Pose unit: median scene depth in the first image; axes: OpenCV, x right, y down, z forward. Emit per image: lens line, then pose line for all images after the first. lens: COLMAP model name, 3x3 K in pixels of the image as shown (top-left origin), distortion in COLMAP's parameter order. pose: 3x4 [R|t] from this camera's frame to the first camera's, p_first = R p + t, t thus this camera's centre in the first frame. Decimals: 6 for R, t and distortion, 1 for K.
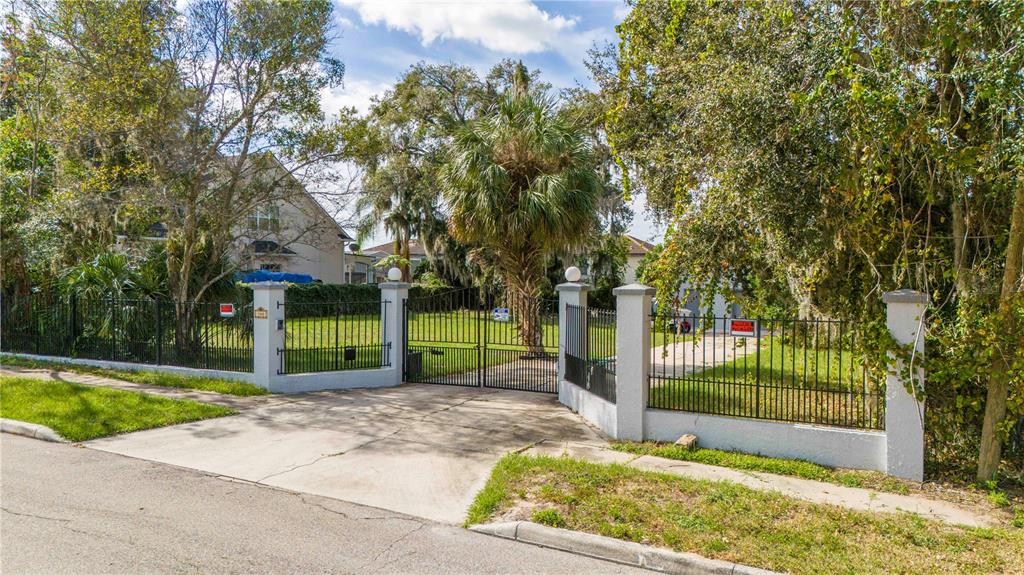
lens RADIAL K [[747.3, 0, 512.0], [0, 747.3, 287.5], [0, 0, 1]] dist [0.068881, -0.058911]
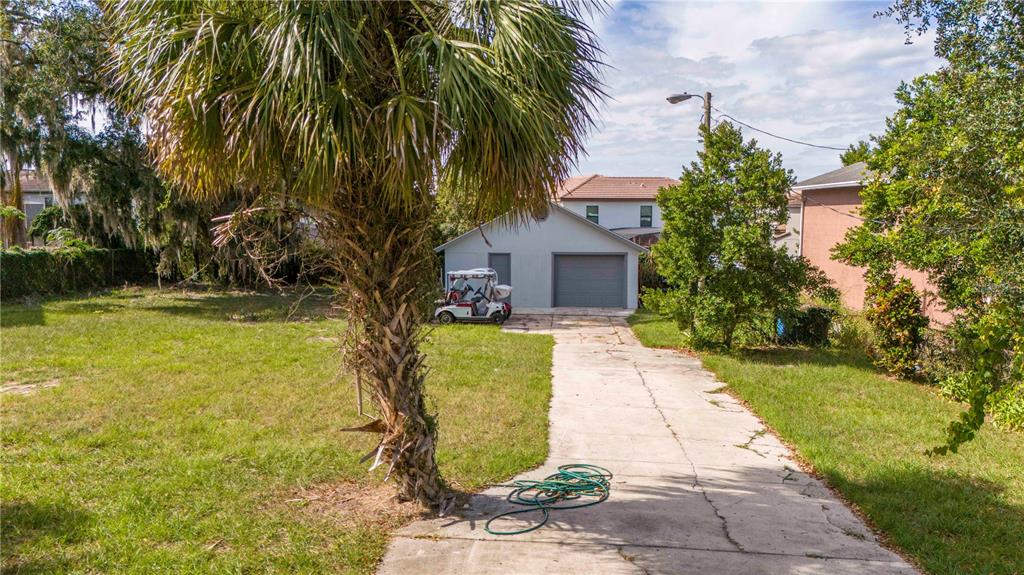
lens RADIAL K [[747.3, 0, 512.0], [0, 747.3, 287.5], [0, 0, 1]] dist [0.068881, -0.058911]
pose [[0.909745, -0.041945, 0.413042, -0.092484], [0.007275, 0.996341, 0.085157, -0.054756], [-0.415103, -0.074466, 0.906722, 0.747679]]
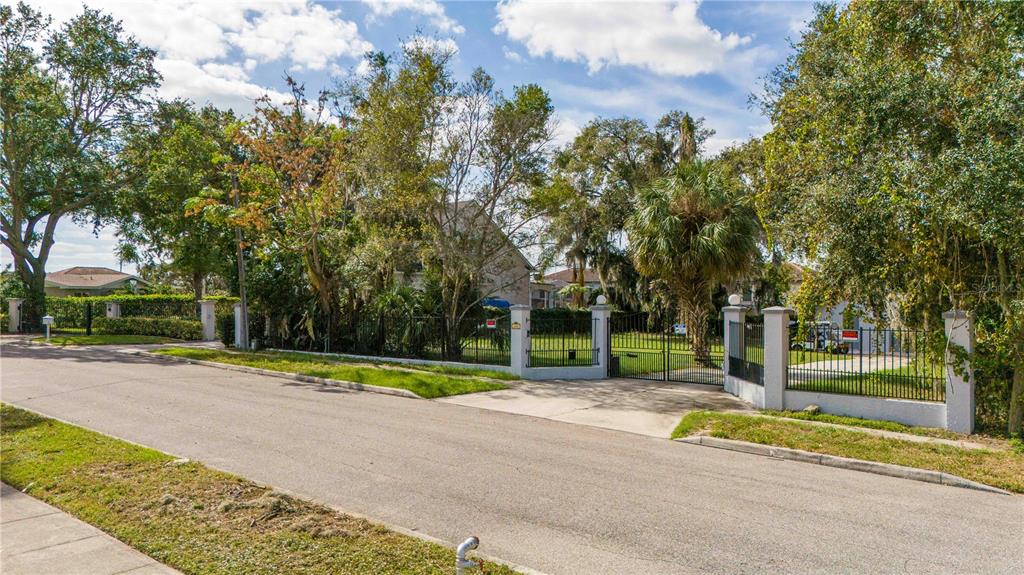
lens RADIAL K [[751.2, 0, 512.0], [0, 751.2, 287.5], [0, 0, 1]] dist [0.107385, -0.164026]
pose [[0.978380, -0.003250, -0.206792, -0.025289], [-0.004006, 0.999391, -0.034659, 0.007769], [0.206779, 0.034739, 0.977771, -0.375414]]
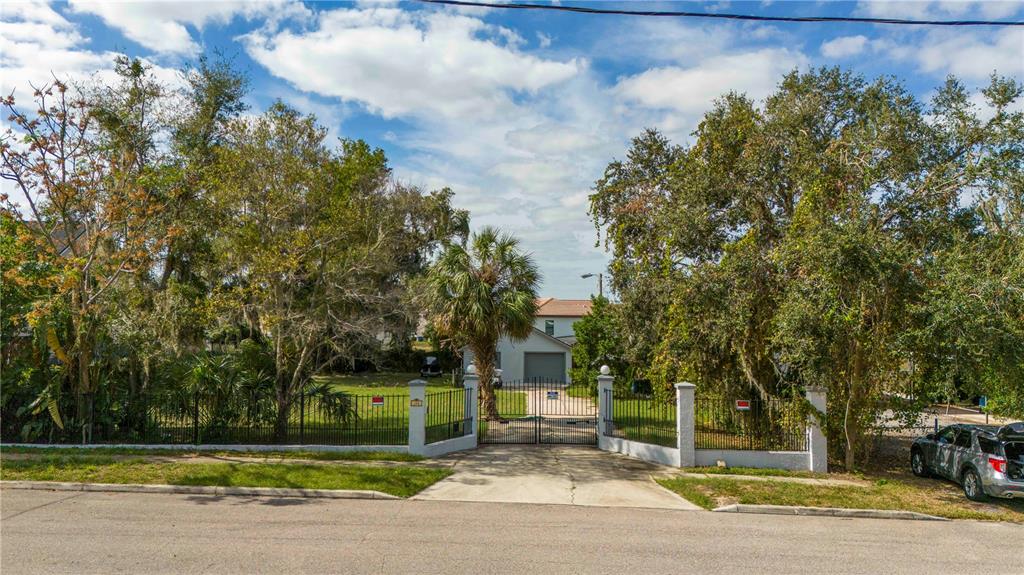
lens RADIAL K [[747.3, 0, 512.0], [0, 747.3, 287.5], [0, 0, 1]] dist [0.068881, -0.058911]
pose [[0.889127, 0.020493, 0.457202, -0.668805], [0.003382, 0.998676, -0.051340, -0.090274], [-0.457649, 0.047194, 0.887880, -0.300069]]
